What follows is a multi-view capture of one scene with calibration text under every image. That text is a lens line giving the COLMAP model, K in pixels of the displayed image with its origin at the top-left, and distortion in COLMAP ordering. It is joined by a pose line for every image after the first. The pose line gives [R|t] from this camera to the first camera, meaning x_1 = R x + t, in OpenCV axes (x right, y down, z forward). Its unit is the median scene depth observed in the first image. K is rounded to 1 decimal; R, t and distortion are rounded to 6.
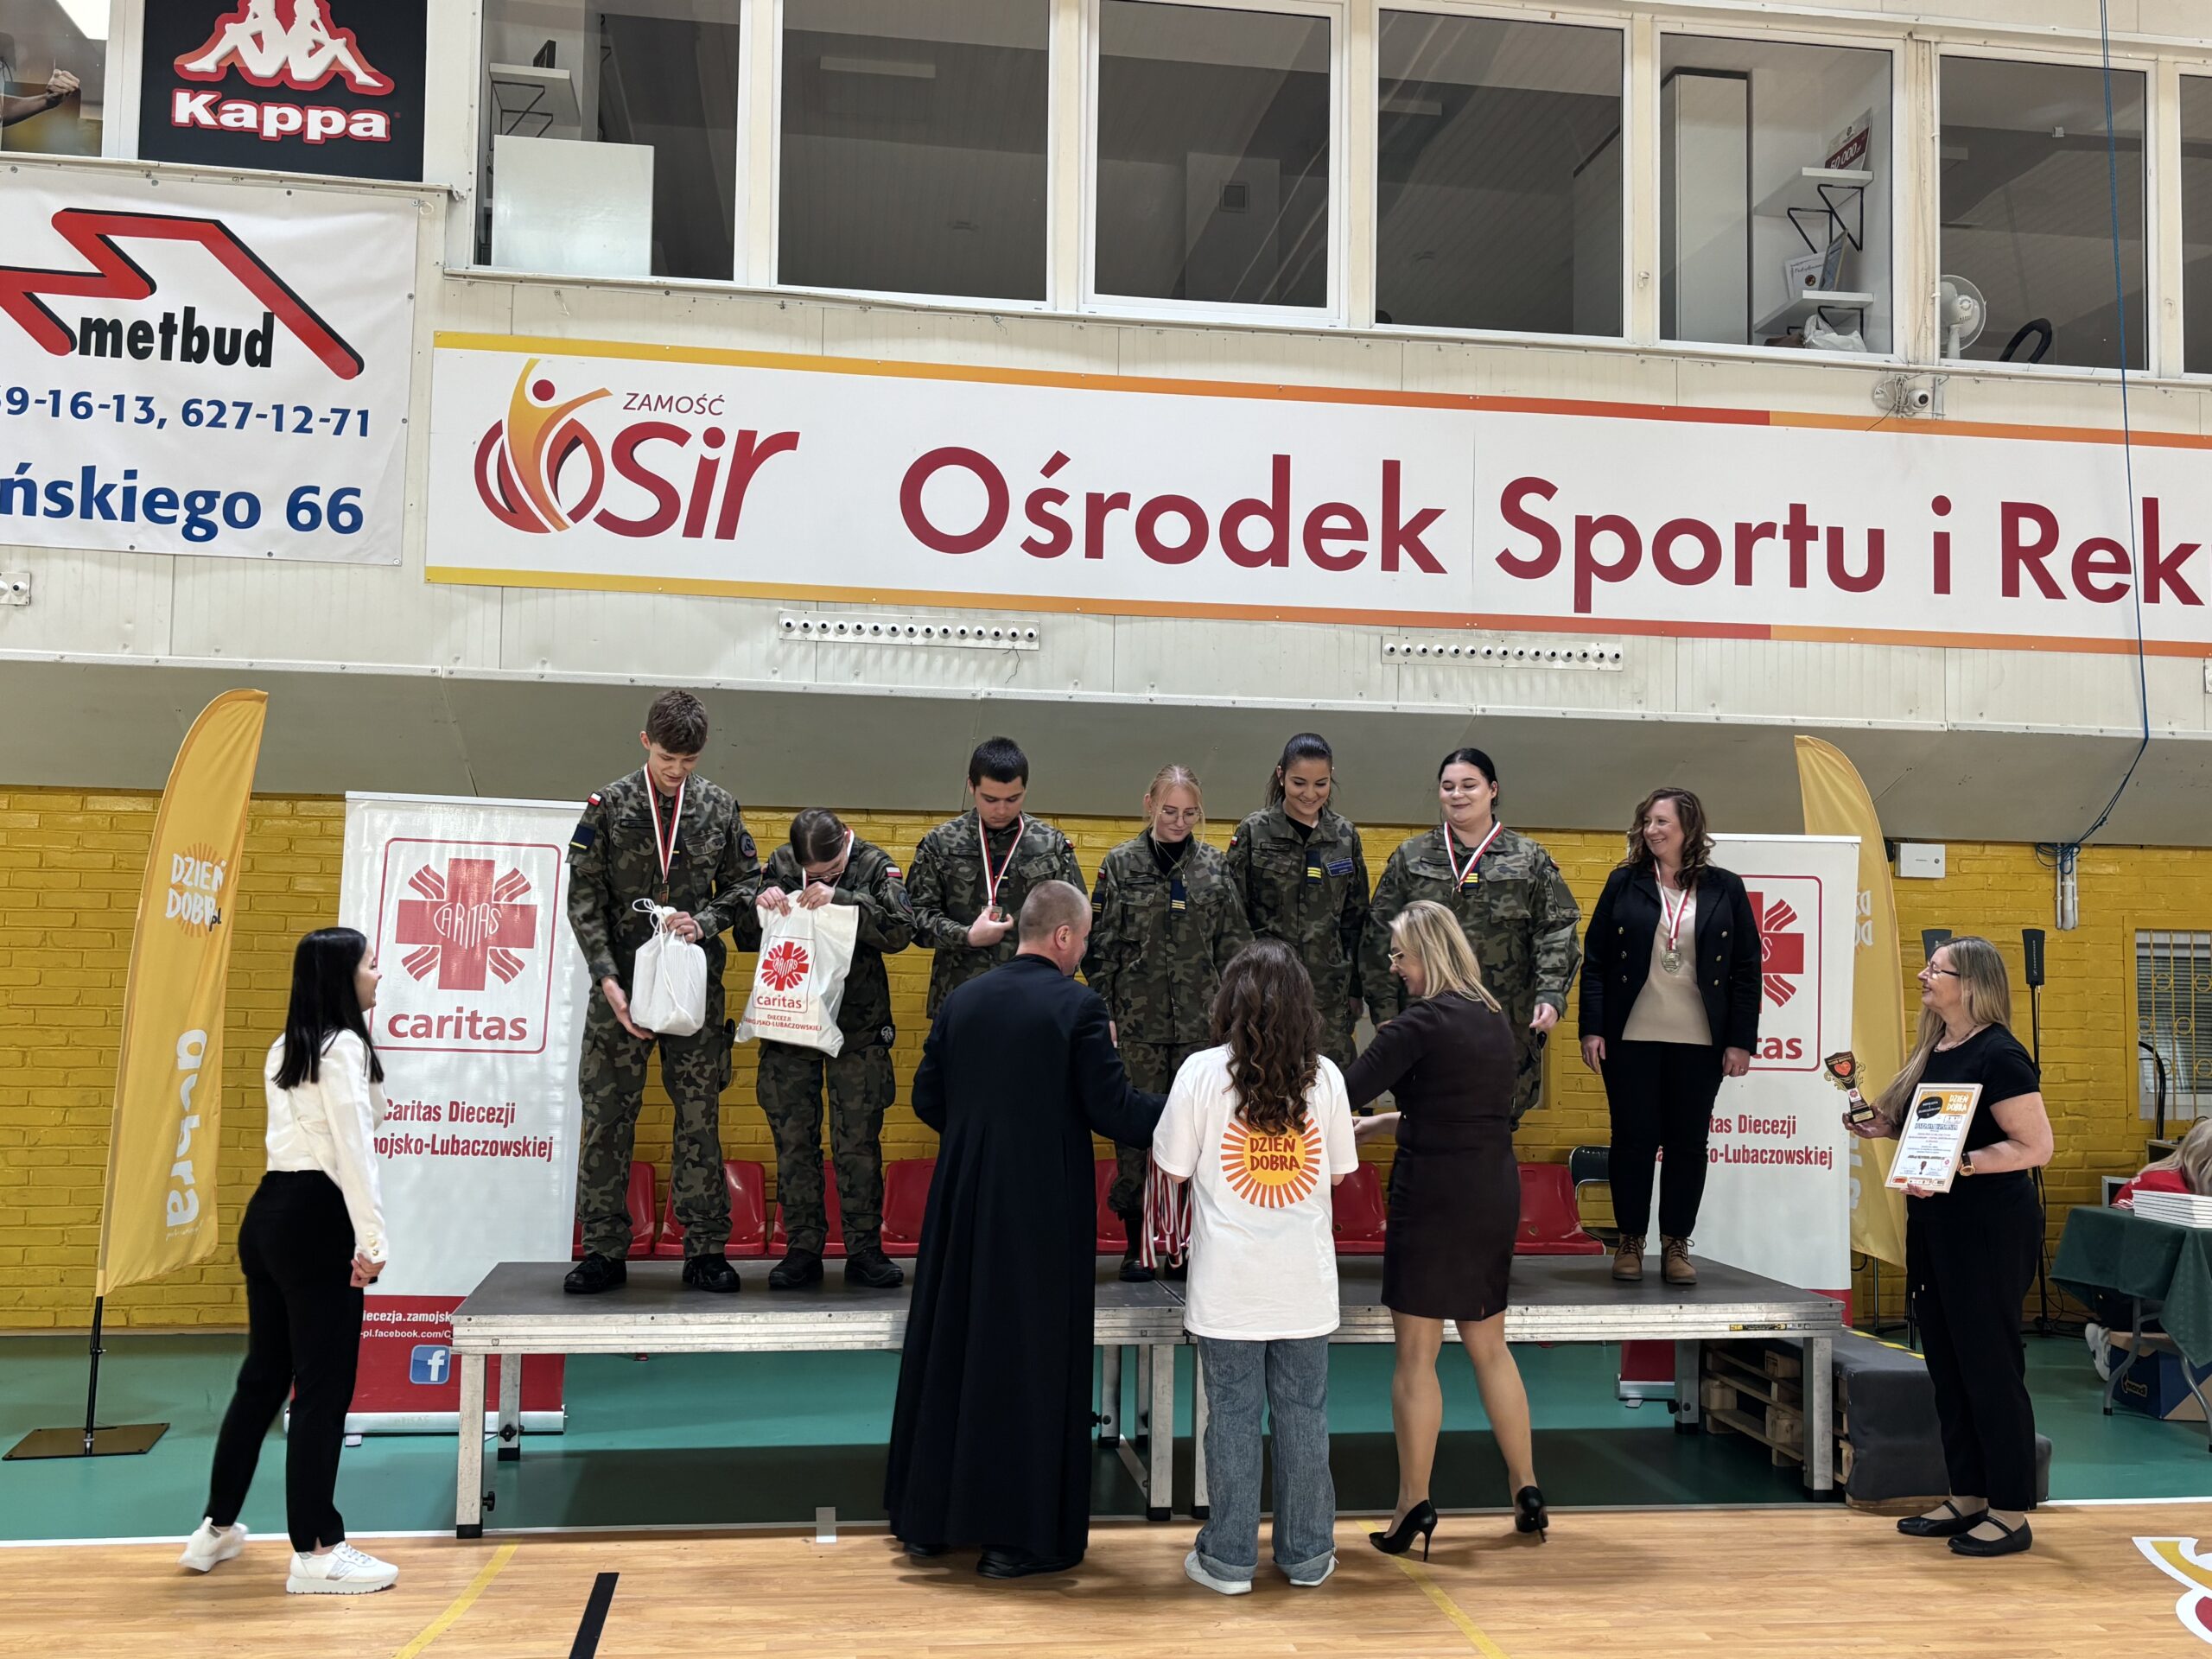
lens RADIAL K [[2051.7, 0, 1110.9], [0, 2051.7, 816.0], [0, 0, 1]] dist [0.046486, -0.031837]
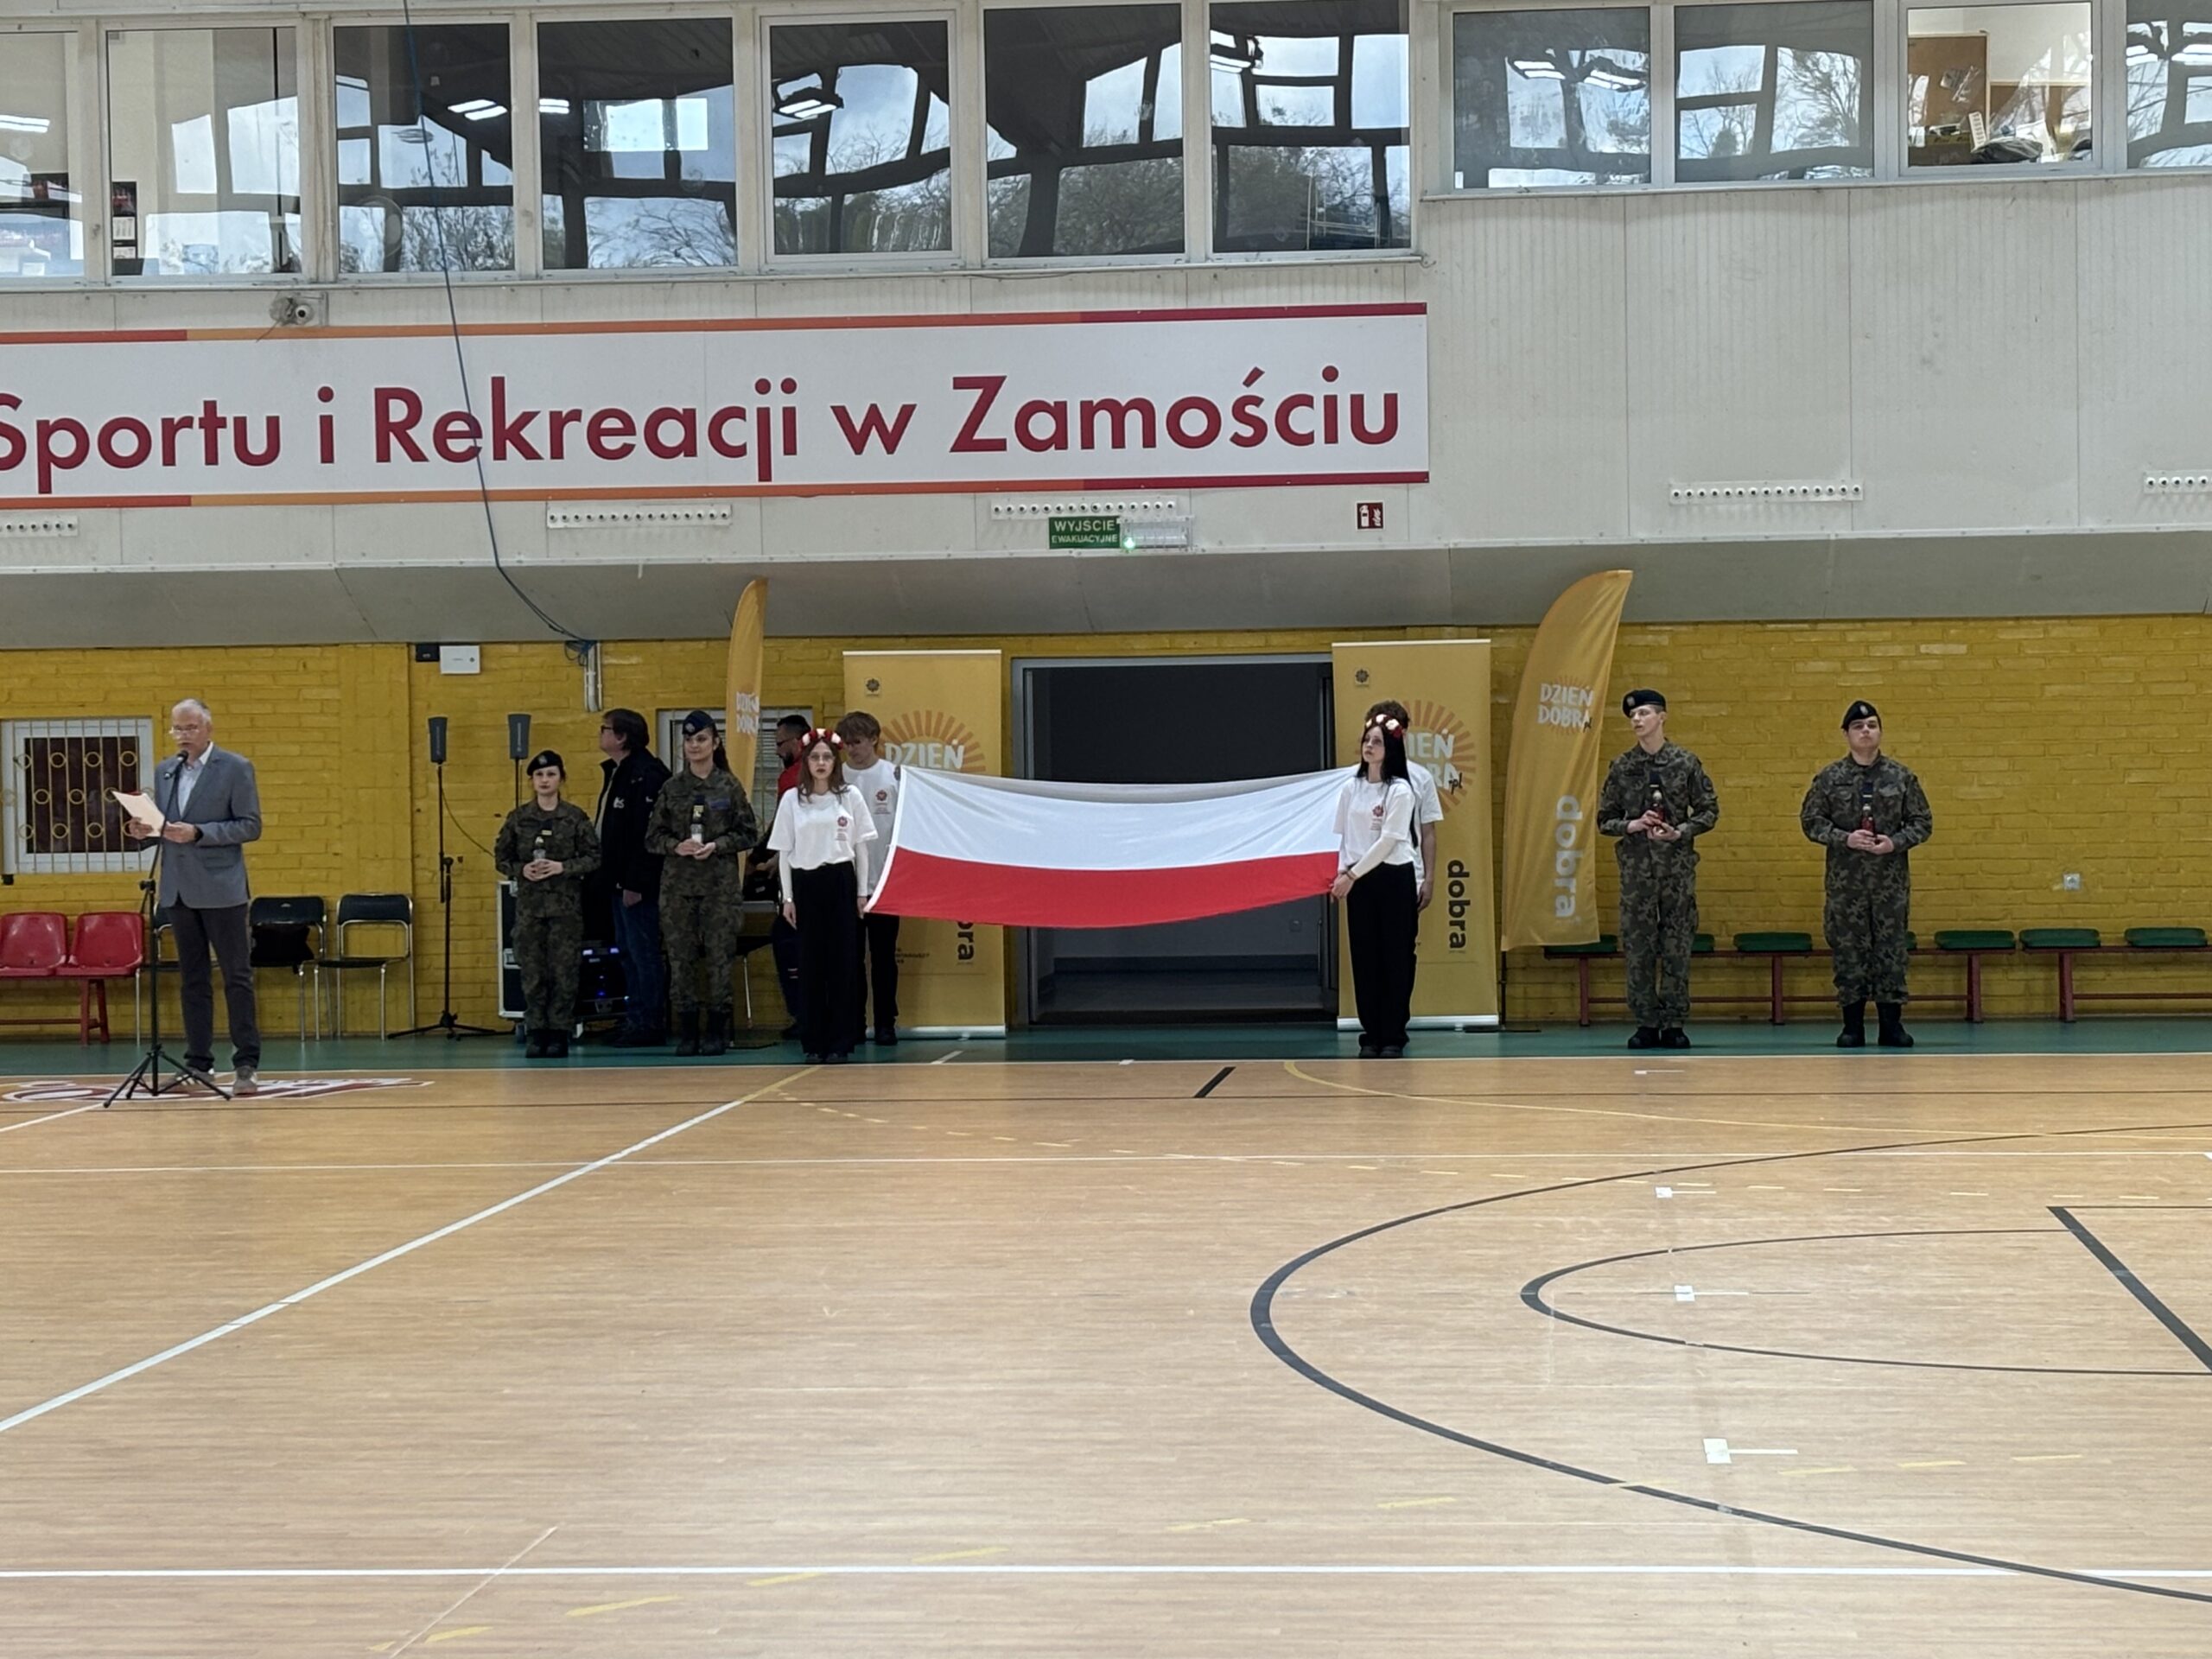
lens RADIAL K [[4896.6, 0, 1118.4], [0, 4896.6, 818.0], [0, 0, 1]] dist [0.355888, -1.302879]
pose [[0.967031, -0.029866, -0.252900, 1.671389], [0.050599, 0.995833, 0.075875, -0.096547], [0.249580, -0.086170, 0.964513, -1.907371]]
